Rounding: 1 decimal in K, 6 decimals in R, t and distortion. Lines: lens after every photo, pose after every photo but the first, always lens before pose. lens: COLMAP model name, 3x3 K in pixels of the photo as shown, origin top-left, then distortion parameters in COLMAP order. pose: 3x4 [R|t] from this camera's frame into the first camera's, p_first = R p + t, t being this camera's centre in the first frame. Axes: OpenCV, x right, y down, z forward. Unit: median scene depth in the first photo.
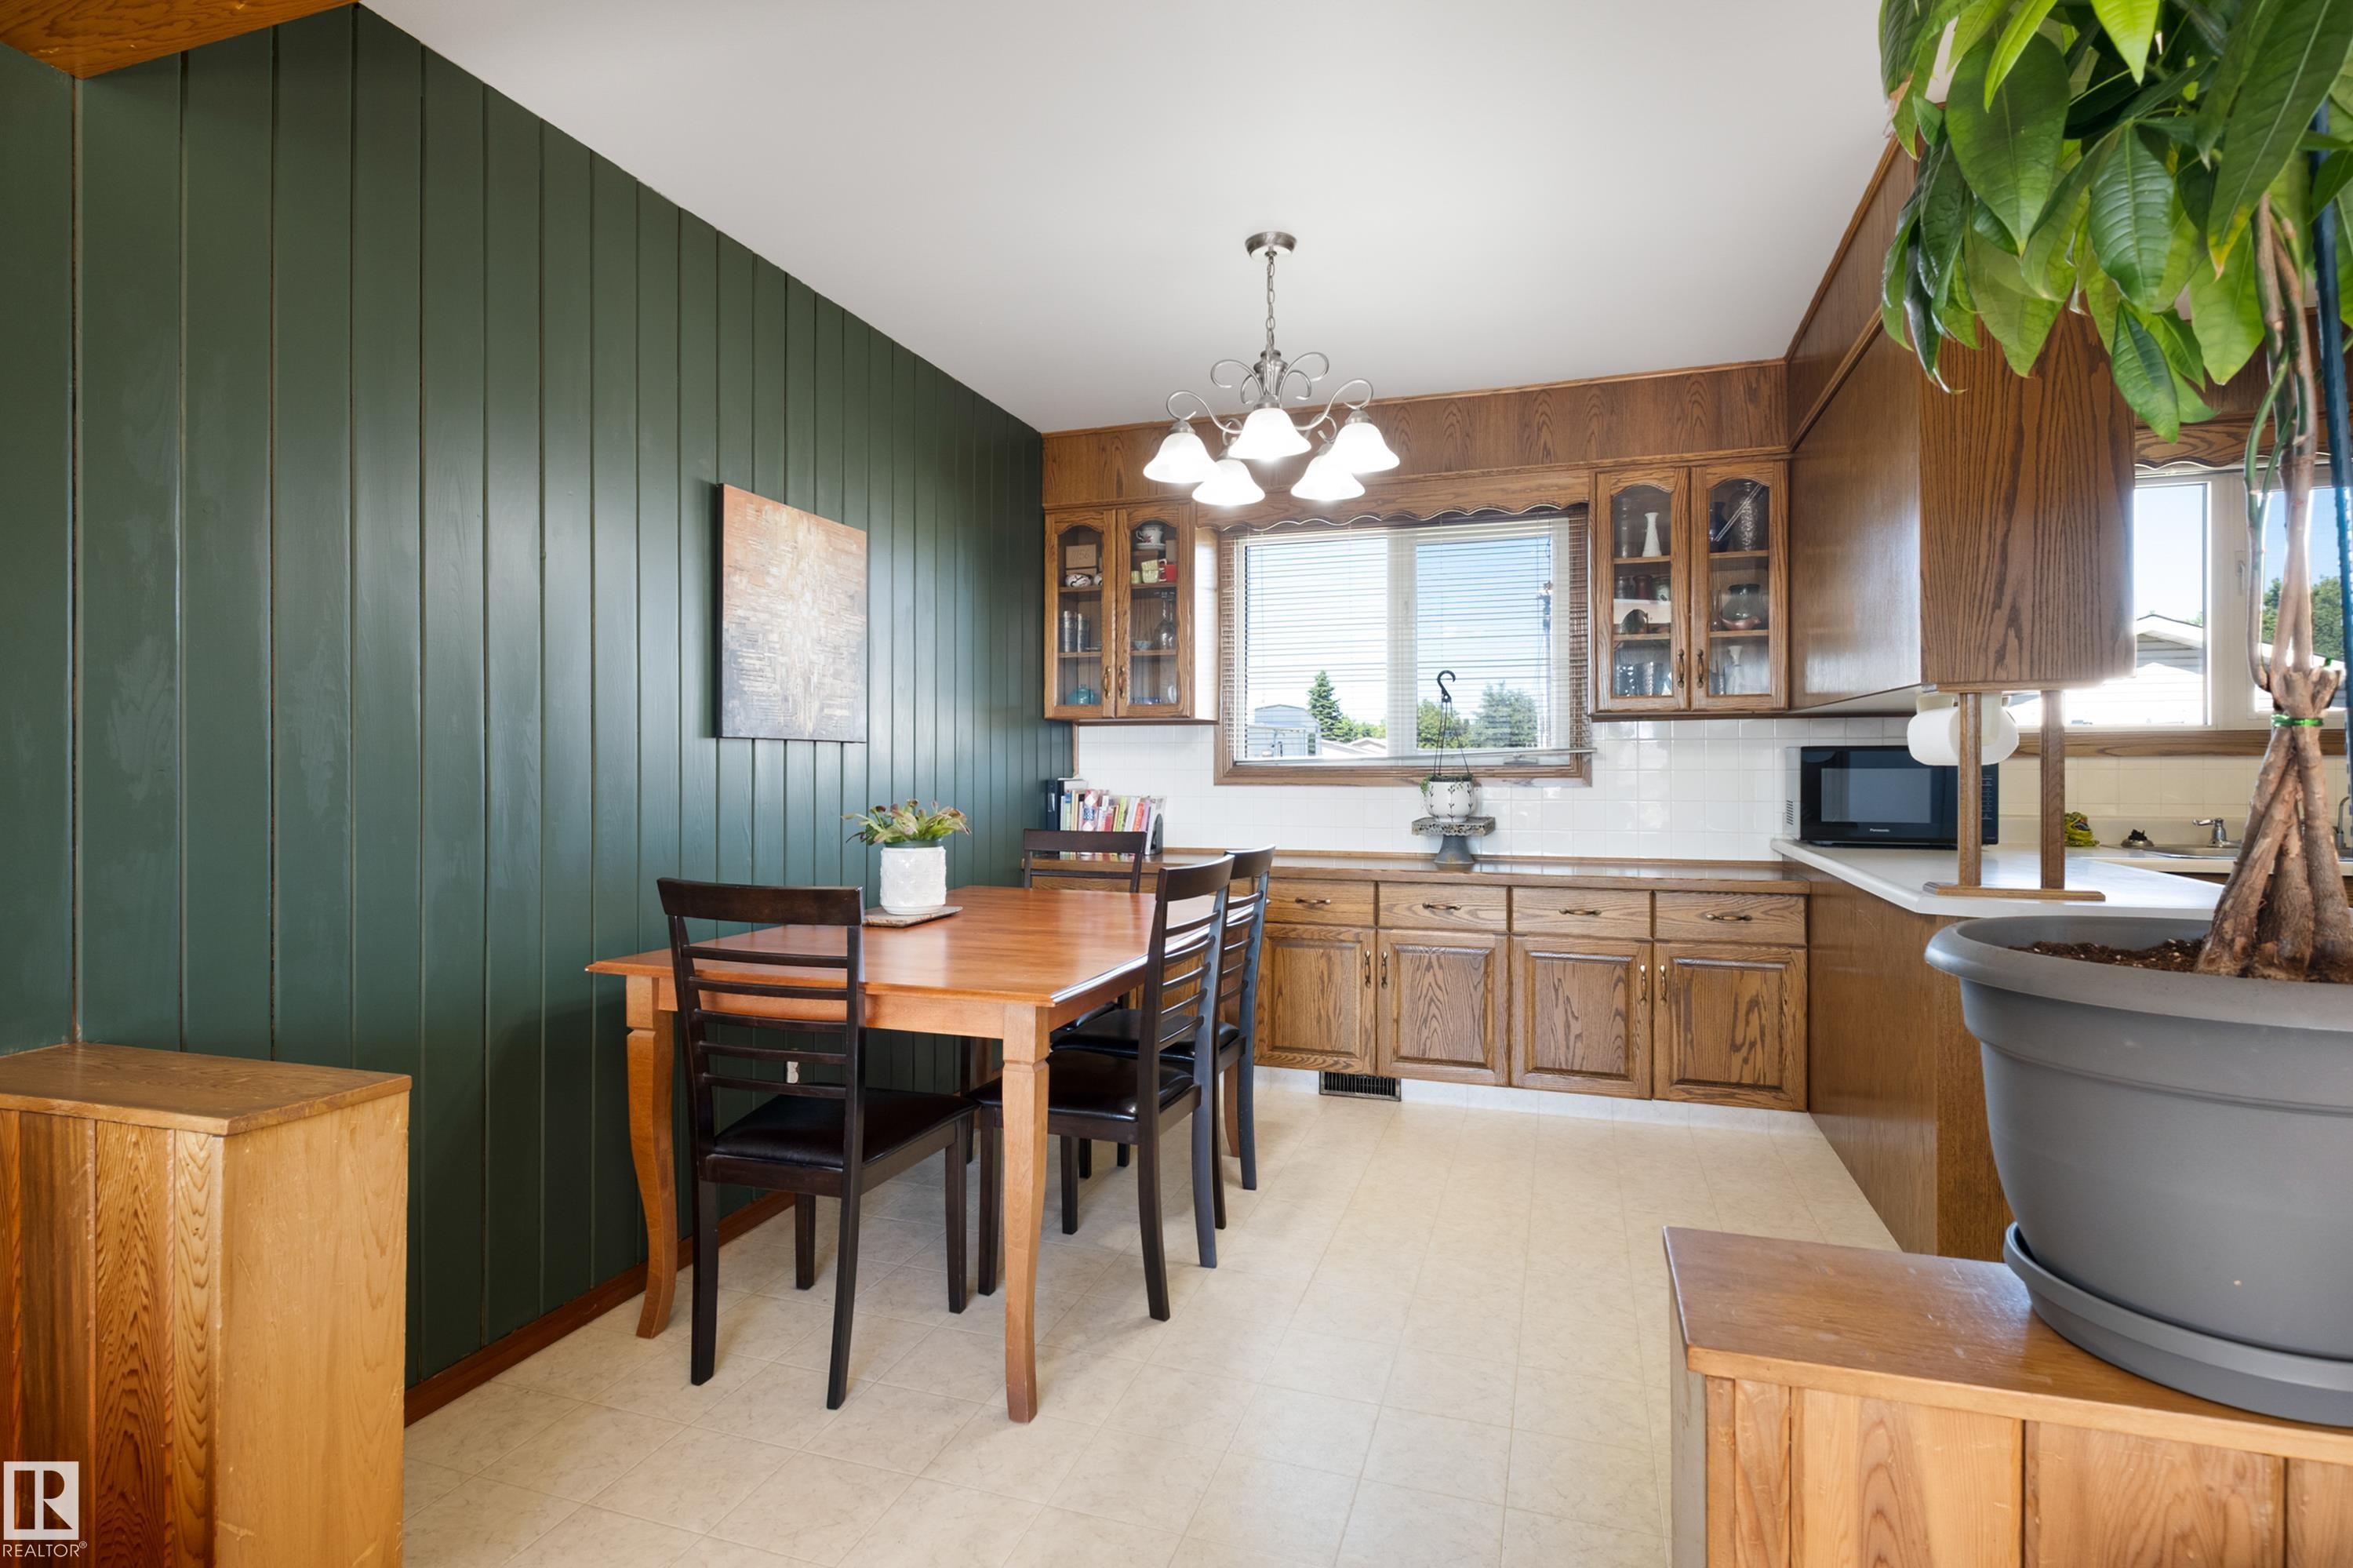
lens RADIAL K [[1166.6, 0, 1176.1], [0, 1166.6, 775.1], [0, 0, 1]] dist [0.001195, 0.000013]
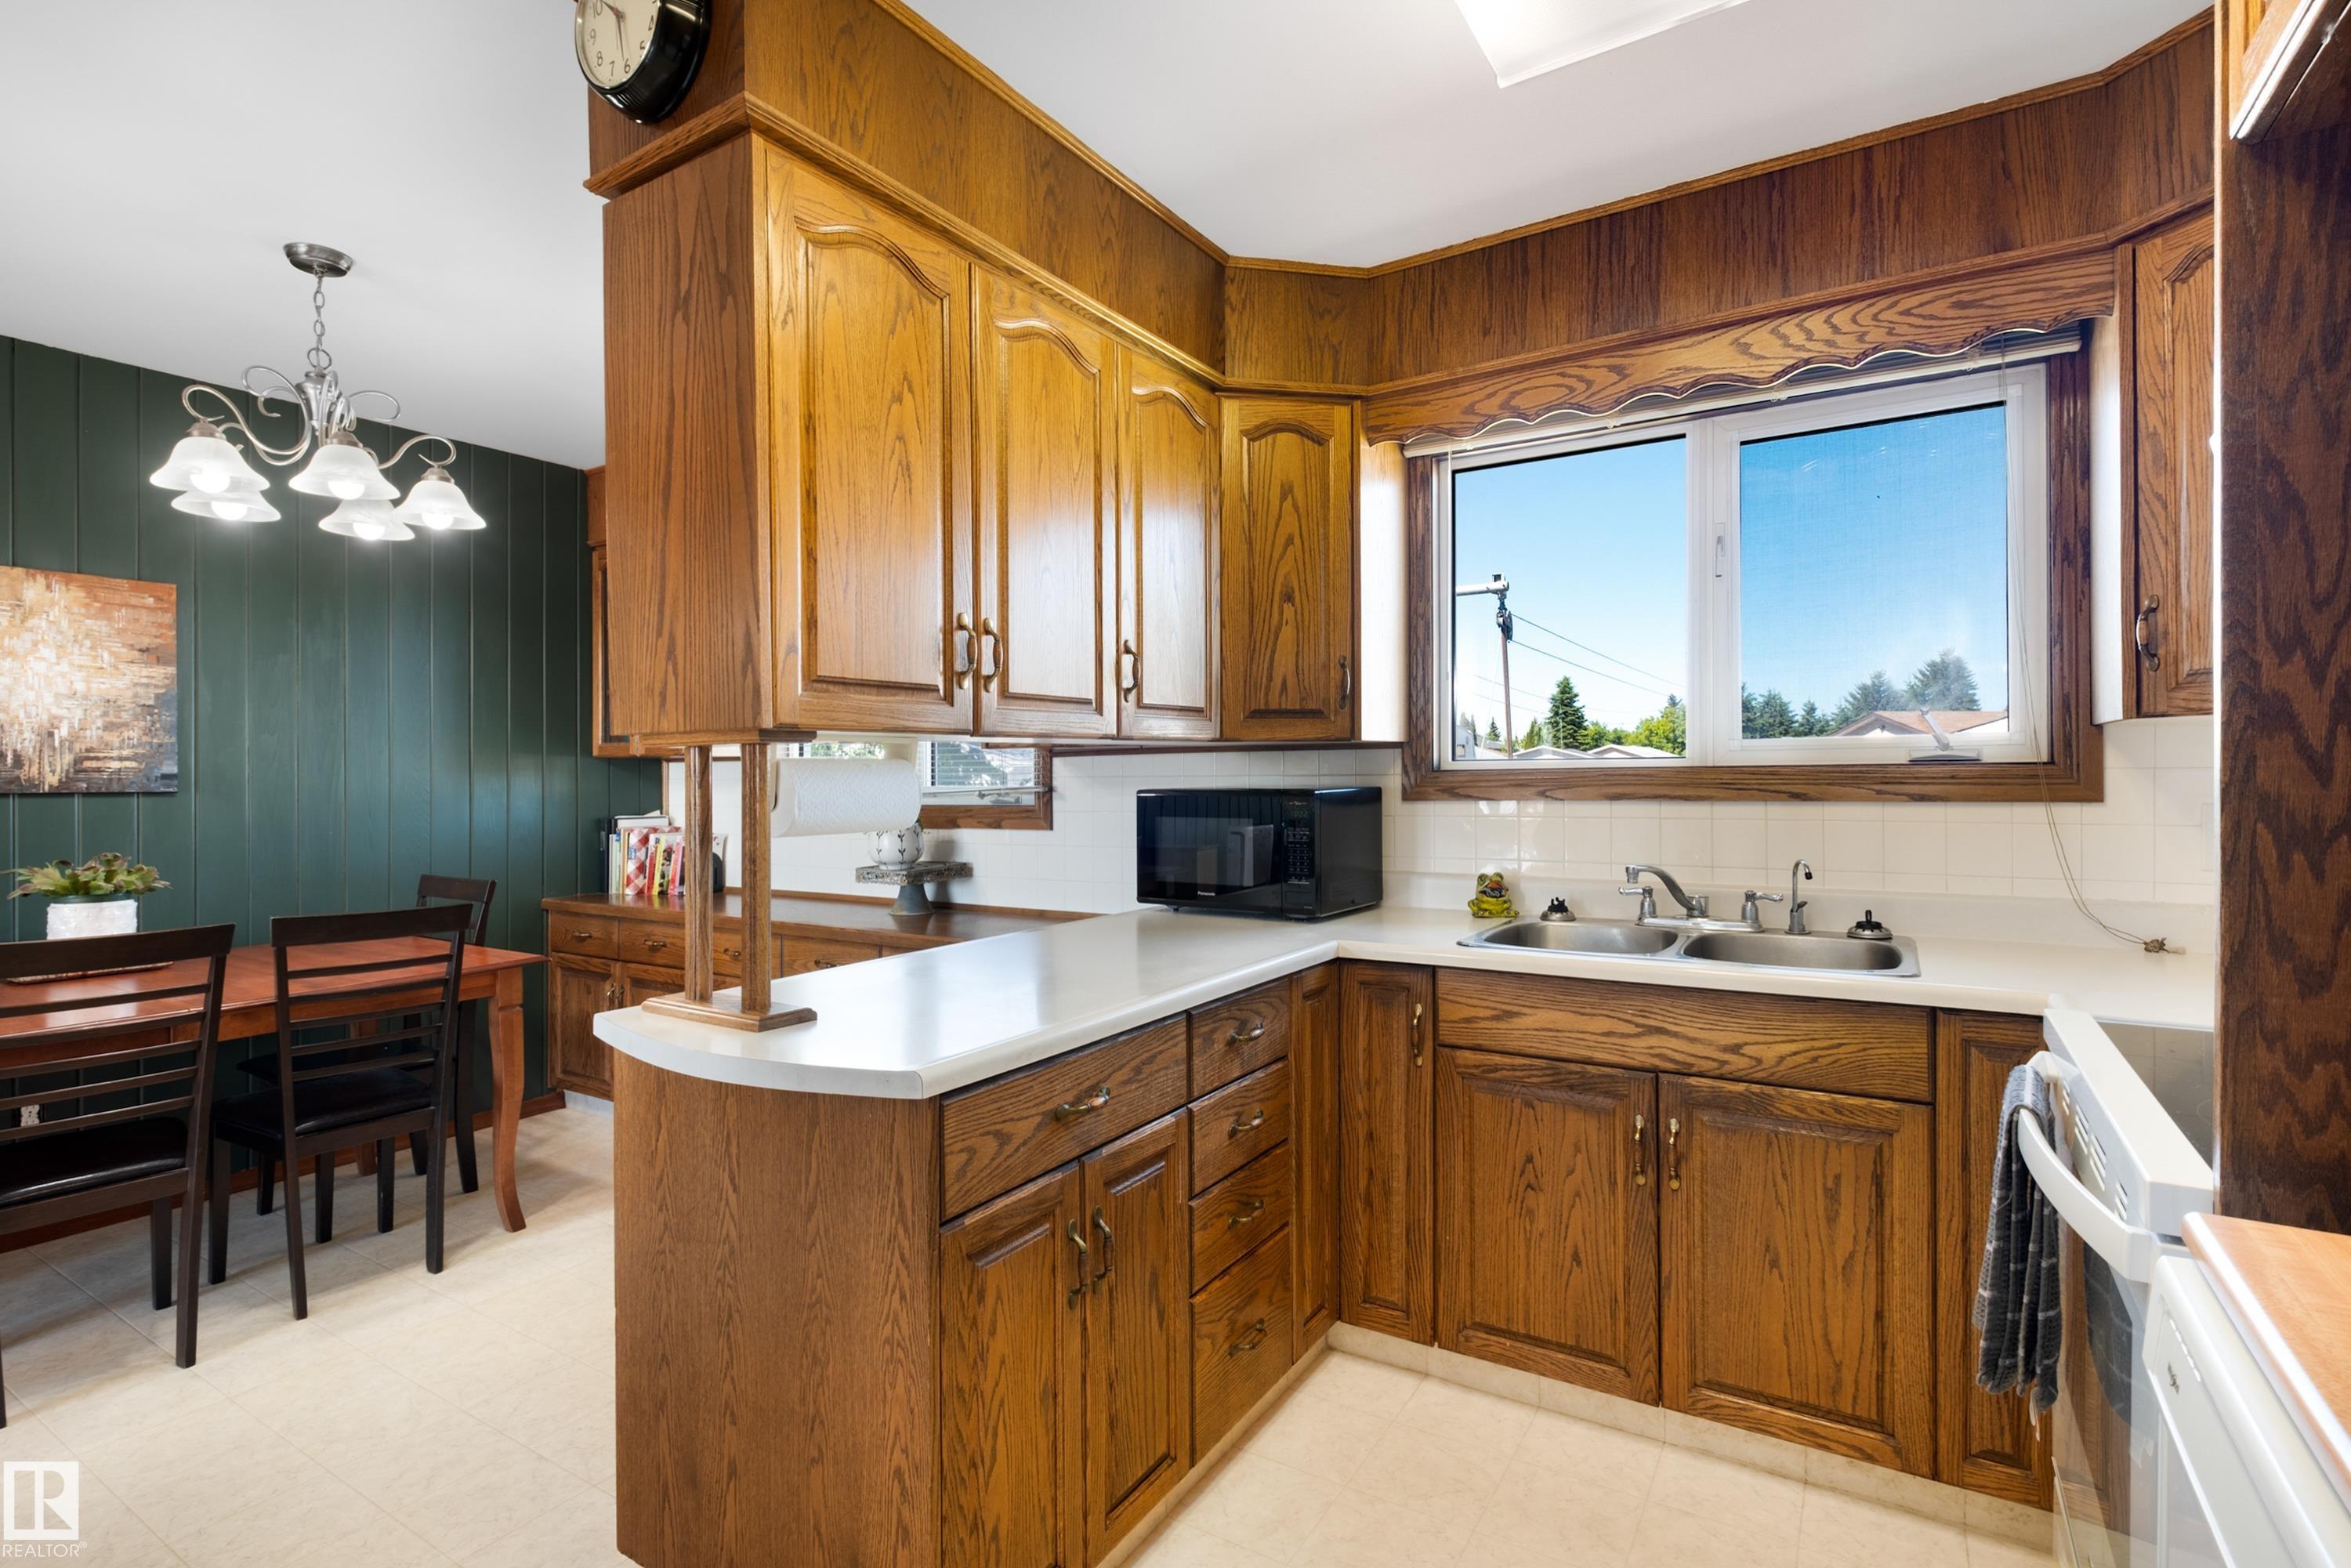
lens RADIAL K [[1114.5, 0, 1178.0], [0, 1114.5, 781.2], [0, 0, 1]] dist [0.004517, 0.000125]
pose [[0.972282, -0.004562, -0.233766, 0.843990], [0.004163, 0.999989, -0.002199, -0.032669], [0.233773, 0.001165, 0.972290, 0.266229]]
